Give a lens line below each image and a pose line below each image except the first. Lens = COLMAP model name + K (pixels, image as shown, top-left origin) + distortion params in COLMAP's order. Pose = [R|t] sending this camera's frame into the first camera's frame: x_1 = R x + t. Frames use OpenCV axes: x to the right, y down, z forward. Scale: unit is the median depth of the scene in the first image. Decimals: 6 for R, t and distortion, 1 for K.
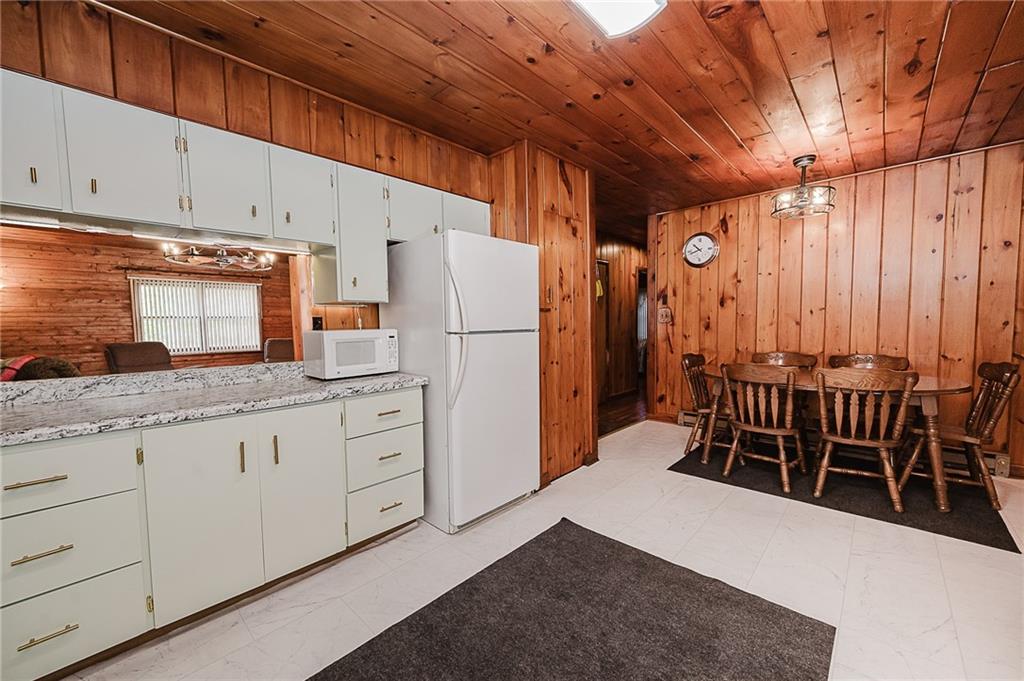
lens RADIAL K [[400.6, 0, 518.7], [0, 400.6, 348.8], [0, 0, 1]] dist [-0.004179, -0.001389]
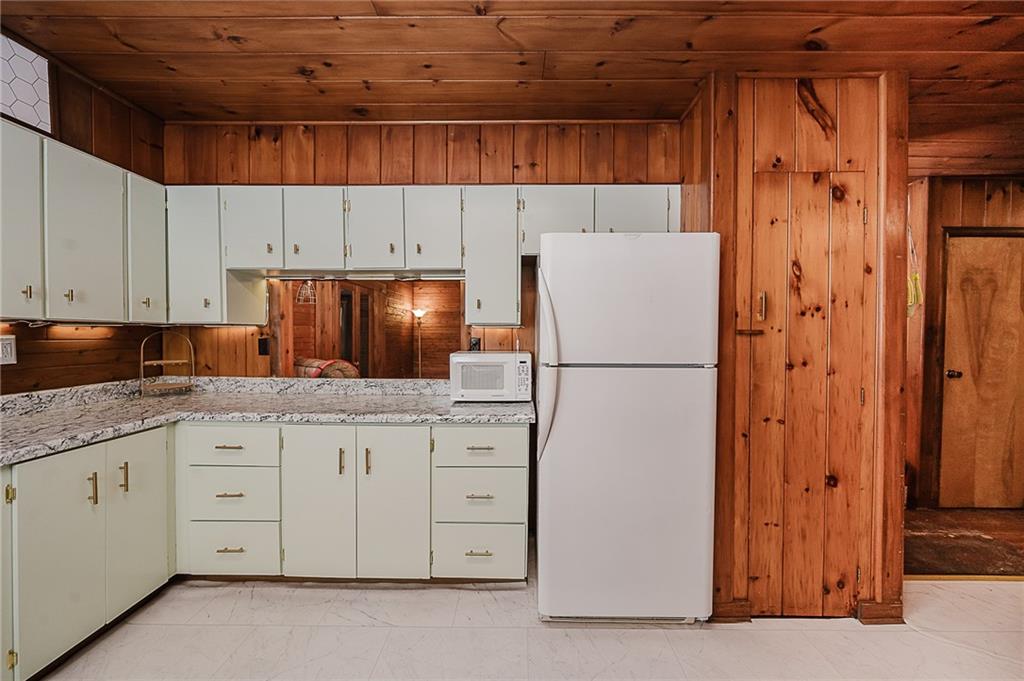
lens RADIAL K [[400.6, 0, 518.6], [0, 400.6, 344.7], [0, 0, 1]] dist [-0.004179, -0.001389]
pose [[0.666645, 0.034606, -0.744572, 0.272131], [-0.063021, 0.997962, -0.010042, -0.047398], [0.742706, 0.053618, 0.667467, 0.311554]]
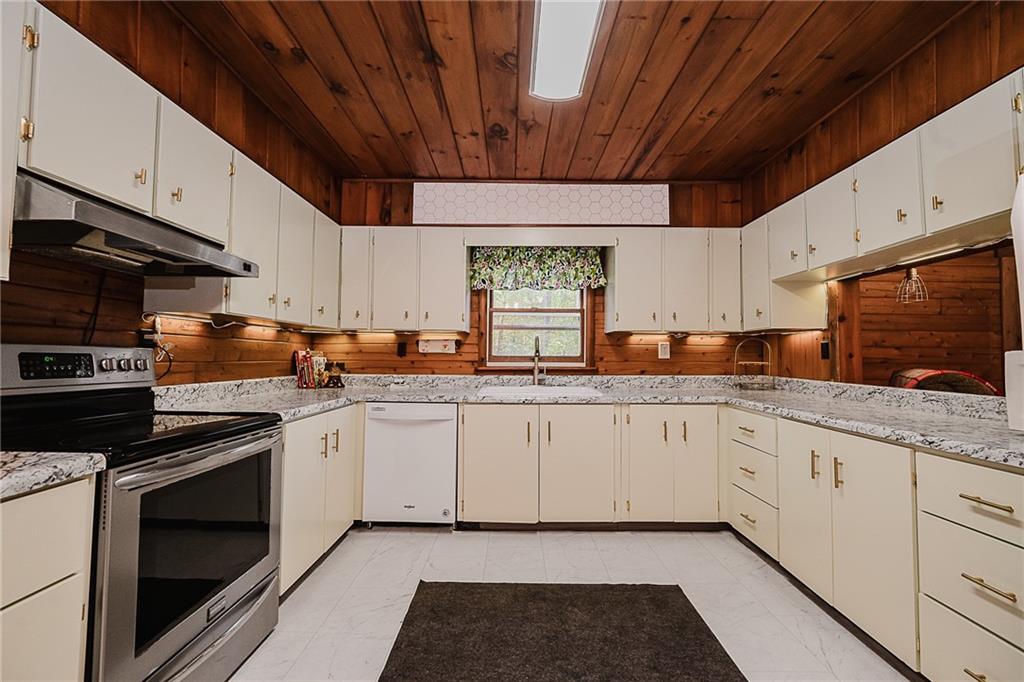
lens RADIAL K [[409.9, 0, 510.6], [0, 409.9, 340.7], [0, 0, 1]] dist [0.002602, -0.000894]
pose [[-0.746605, -0.017615, -0.665034, 0.357966], [-0.042020, 0.998902, 0.020716, -0.028760], [0.663939, 0.043412, -0.746525, 0.674650]]
